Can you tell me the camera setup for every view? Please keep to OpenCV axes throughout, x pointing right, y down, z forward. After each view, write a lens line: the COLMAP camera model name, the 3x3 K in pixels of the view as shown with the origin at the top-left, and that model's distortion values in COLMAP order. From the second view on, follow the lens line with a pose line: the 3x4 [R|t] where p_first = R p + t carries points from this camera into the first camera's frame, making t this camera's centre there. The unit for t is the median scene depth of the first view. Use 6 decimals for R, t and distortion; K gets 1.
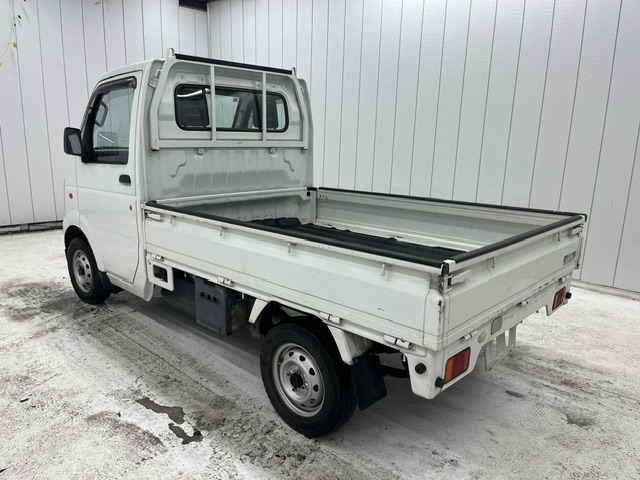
lens RADIAL K [[487.0, 0, 319.2], [0, 487.0, 244.8], [0, 0, 1]] dist [0.051161, -0.076613]
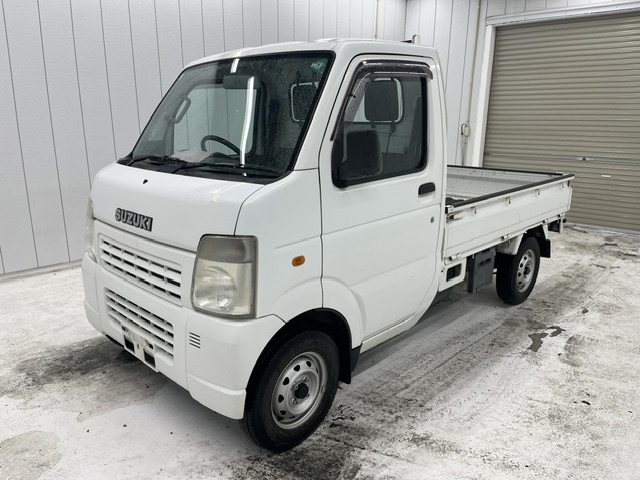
lens RADIAL K [[487.0, 0, 319.2], [0, 487.0, 244.8], [0, 0, 1]] dist [0.051161, -0.076613]
pose [[0.012358, -0.273406, 0.961819, -1.170252], [0.218197, 0.939449, 0.264244, -0.291540], [-0.975826, 0.206601, 0.071266, 1.098169]]
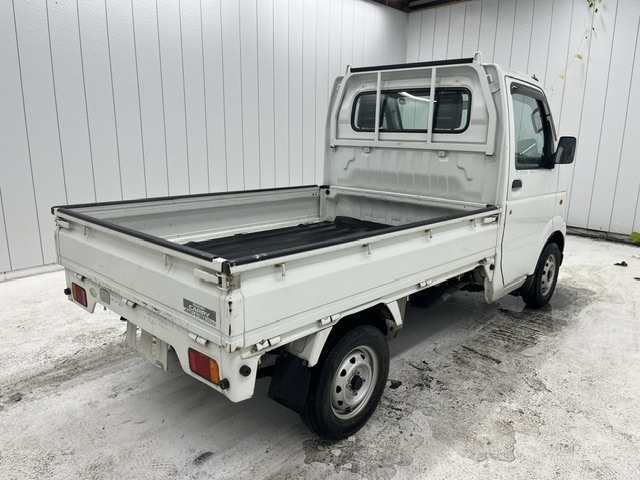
lens RADIAL K [[487.0, 0, 319.2], [0, 487.0, 244.8], [0, 0, 1]] dist [0.051161, -0.076613]
pose [[0.008858, 0.210984, -0.977449, 0.922677], [-0.239708, 0.949435, 0.202765, -0.187564], [0.970805, 0.232507, 0.058985, 0.887059]]
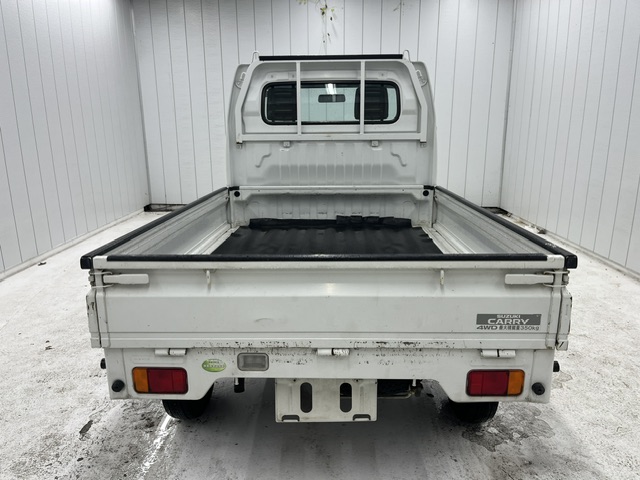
lens RADIAL K [[487.0, 0, 319.2], [0, 487.0, 244.8], [0, 0, 1]] dist [0.051161, -0.076613]
pose [[0.665301, 0.149339, -0.731487, 0.629869], [-0.144420, 0.987026, 0.070156, -0.059440], [0.732474, 0.058967, 0.678237, 0.343428]]
